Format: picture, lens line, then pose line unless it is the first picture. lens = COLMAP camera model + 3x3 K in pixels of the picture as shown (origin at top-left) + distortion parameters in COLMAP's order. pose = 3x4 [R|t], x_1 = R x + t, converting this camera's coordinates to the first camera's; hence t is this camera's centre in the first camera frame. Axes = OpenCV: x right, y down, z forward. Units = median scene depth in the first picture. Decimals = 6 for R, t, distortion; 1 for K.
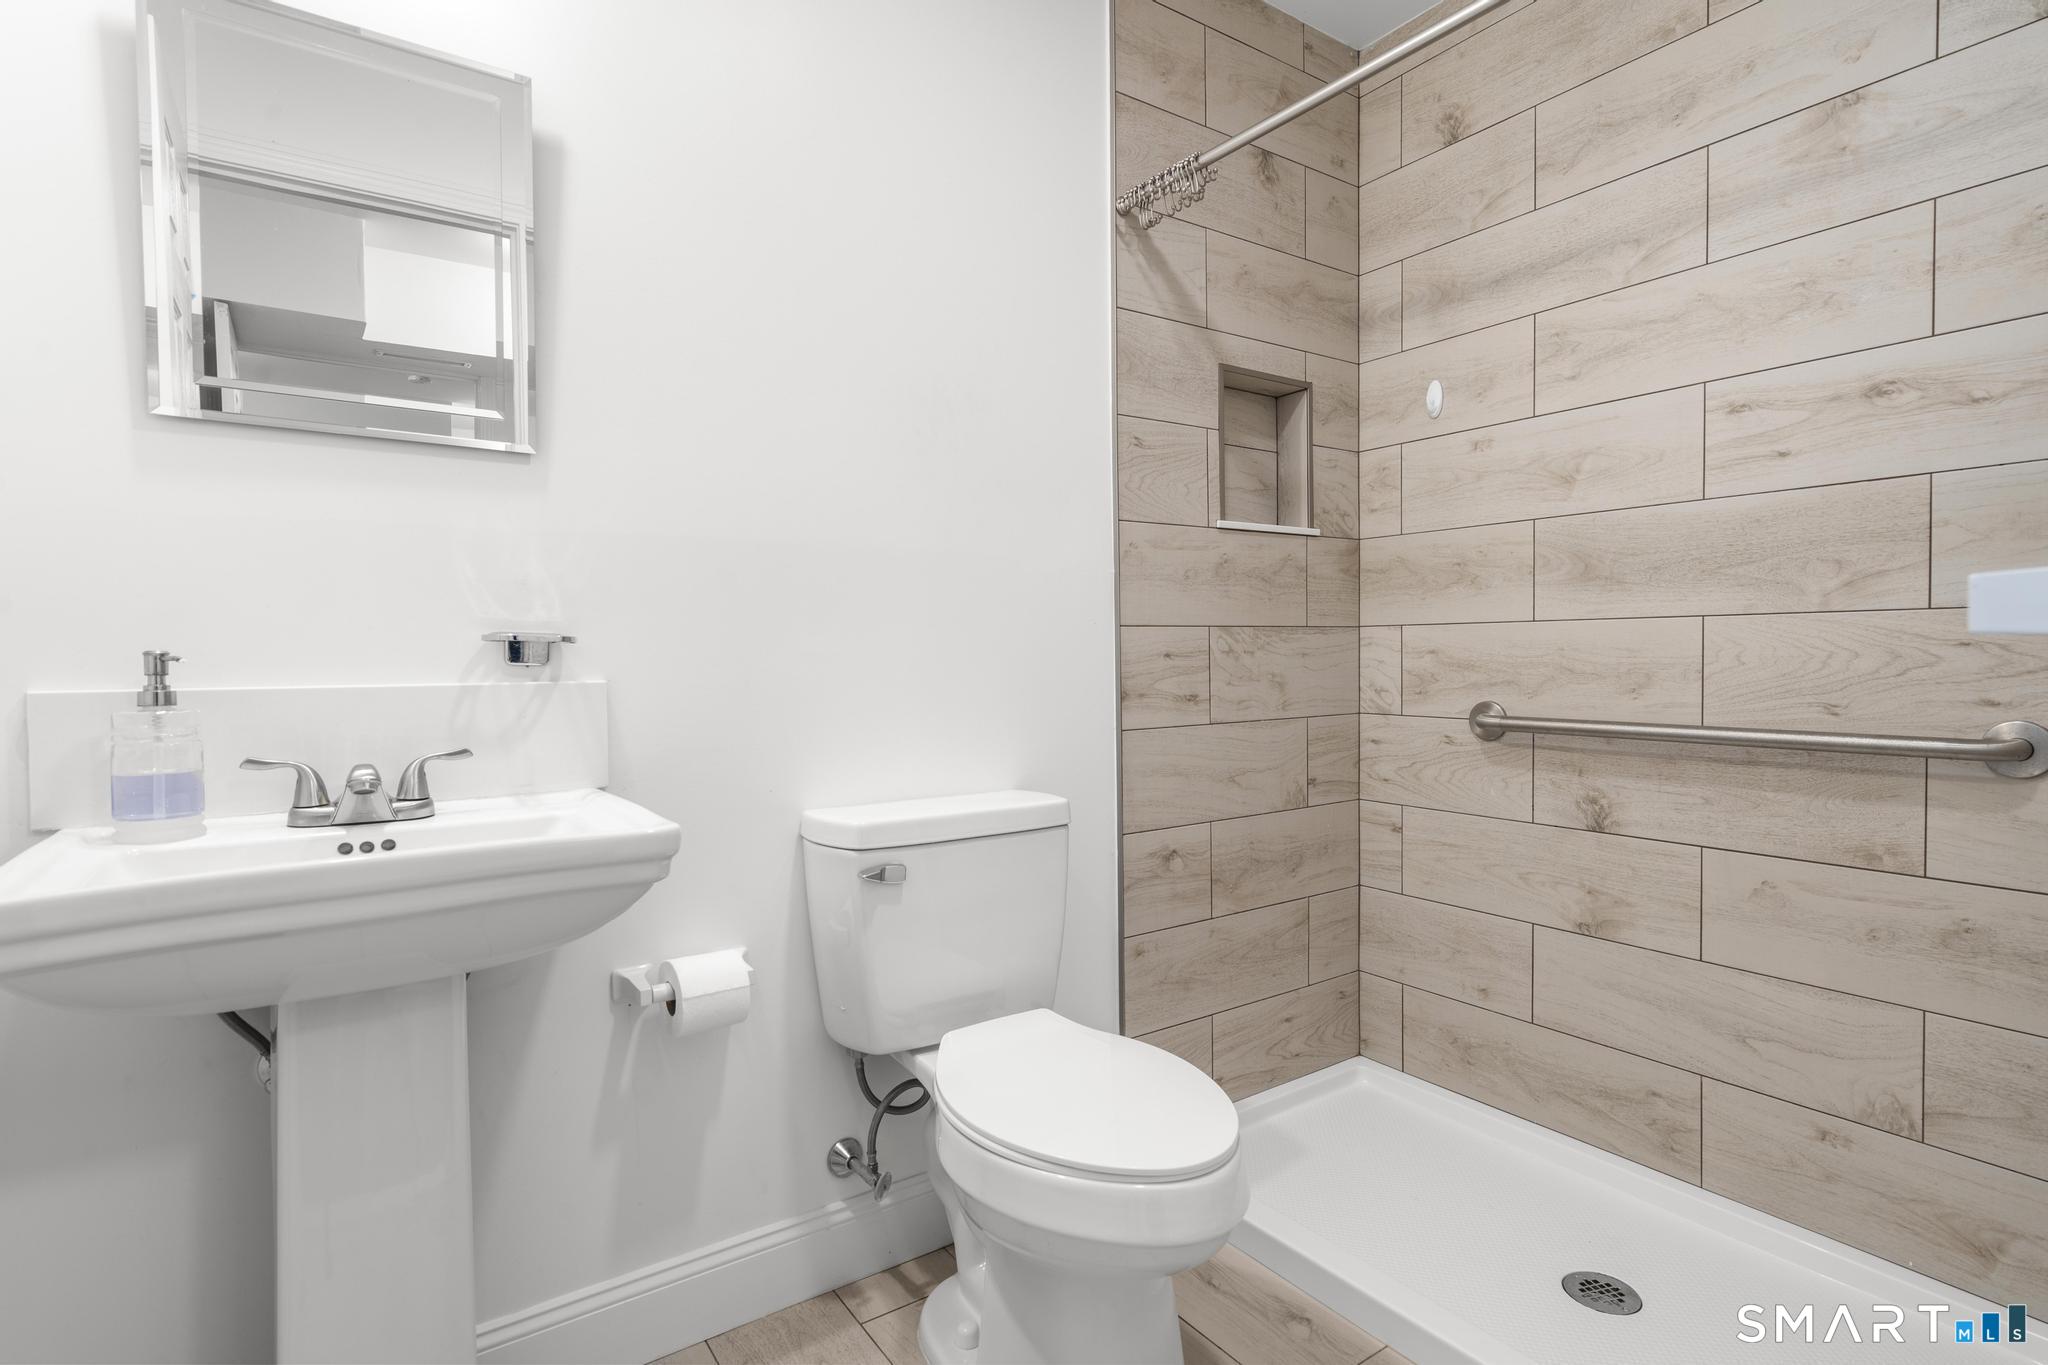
lens RADIAL K [[1006.1, 0, 1024.5], [0, 1006.1, 679.2], [0, 0, 1]] dist [0.000729, 0.000231]
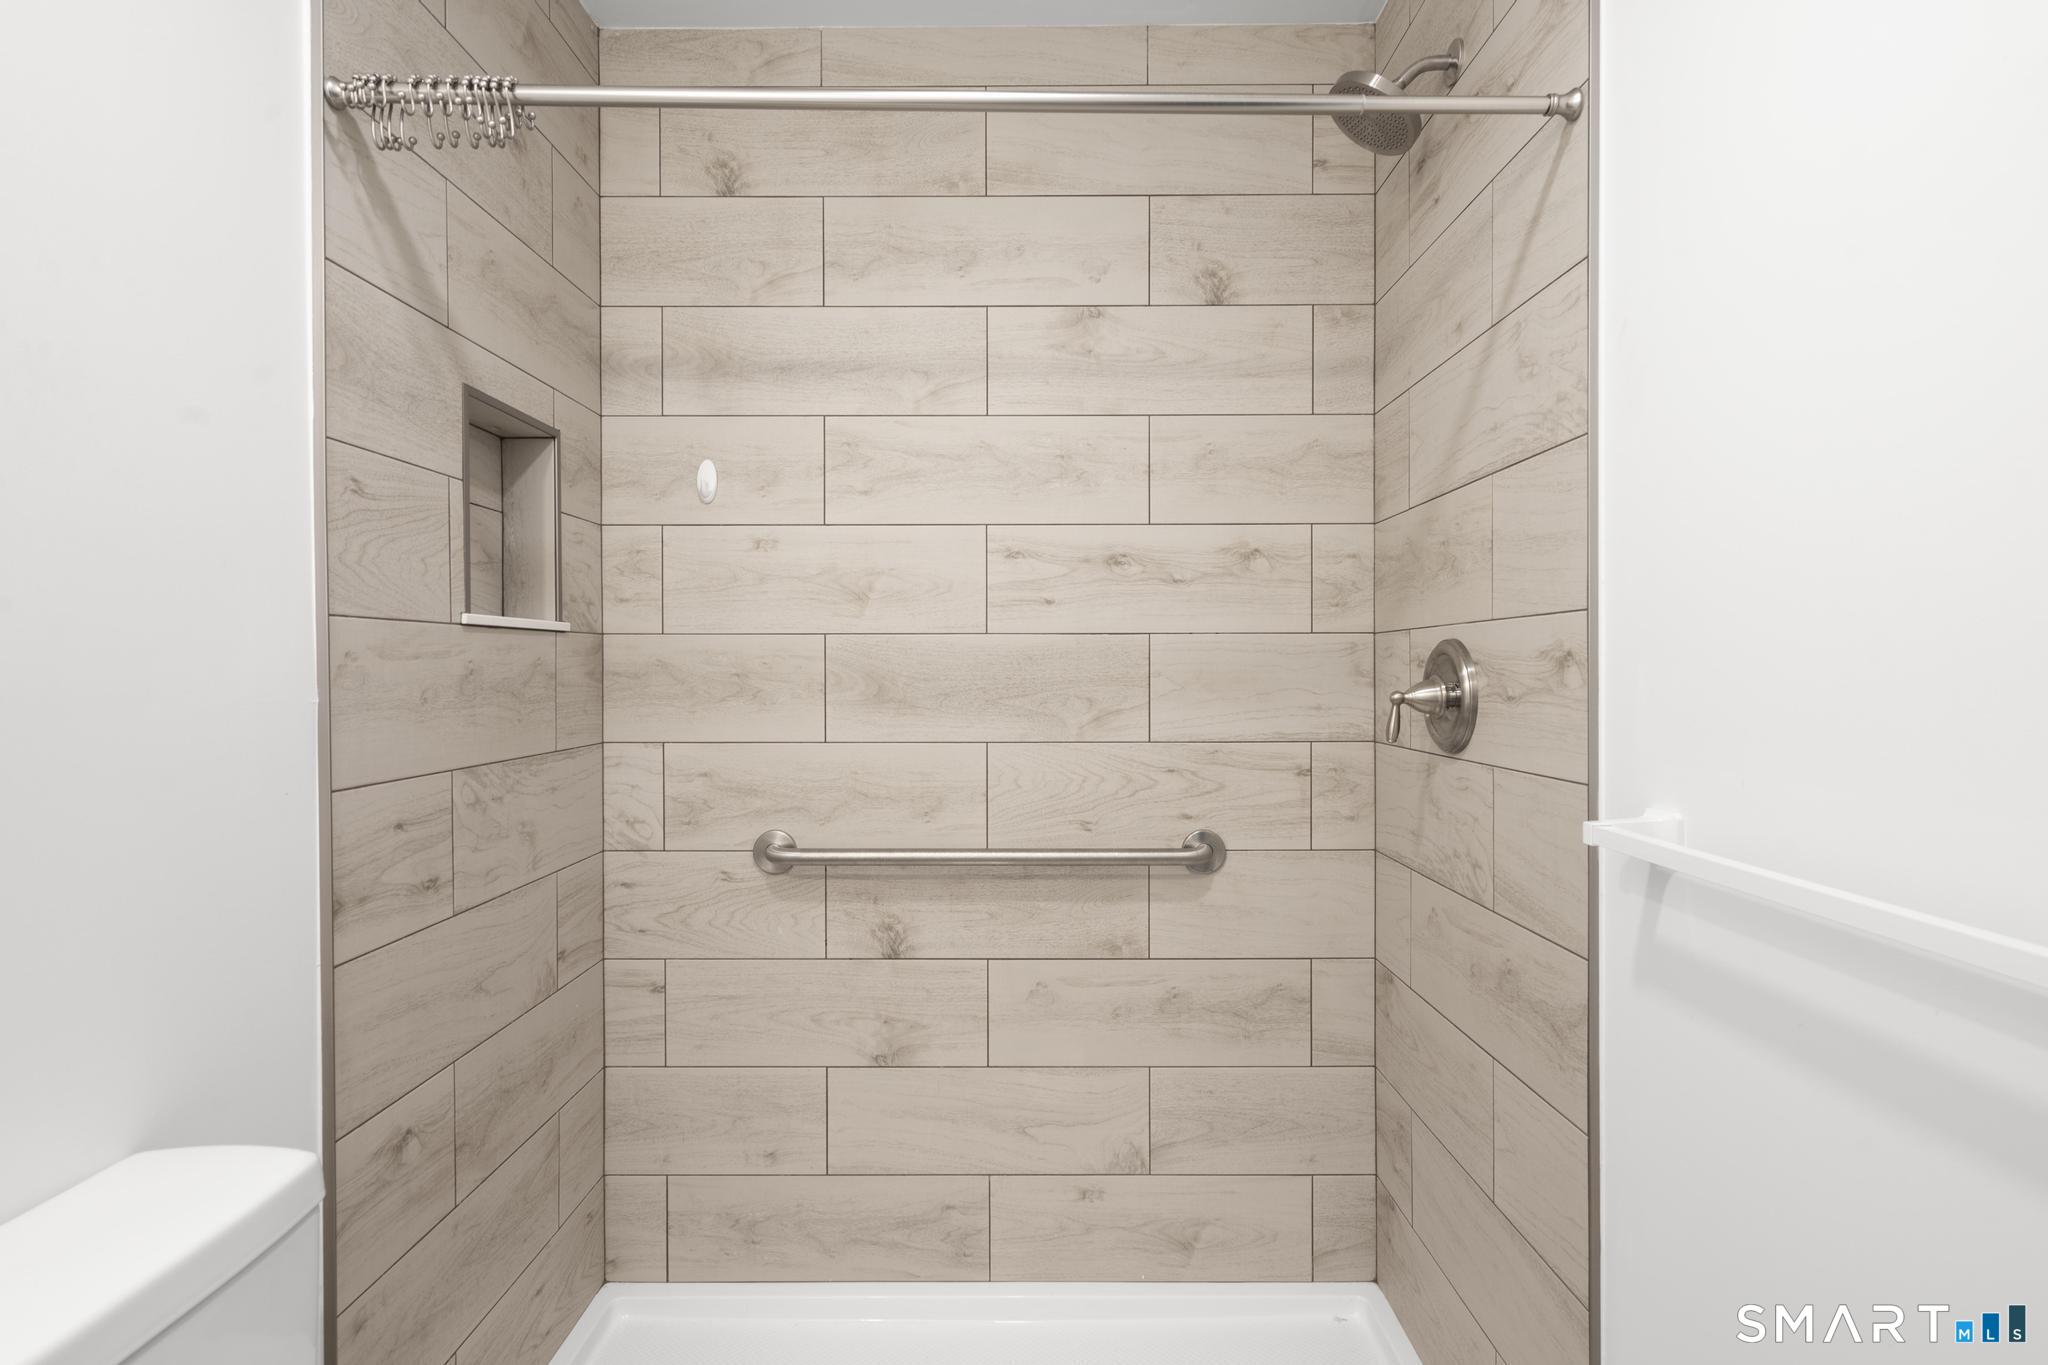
lens RADIAL K [[1006.1, 0, 1027.2], [0, 1006.1, 676.1], [0, 0, 1]] dist [0.000729, 0.000231]
pose [[0.564306, 0.000572, 0.825566, -0.164575], [0.018162, 0.999749, -0.013107, -0.107011], [-0.825366, 0.022390, 0.564154, 0.326871]]
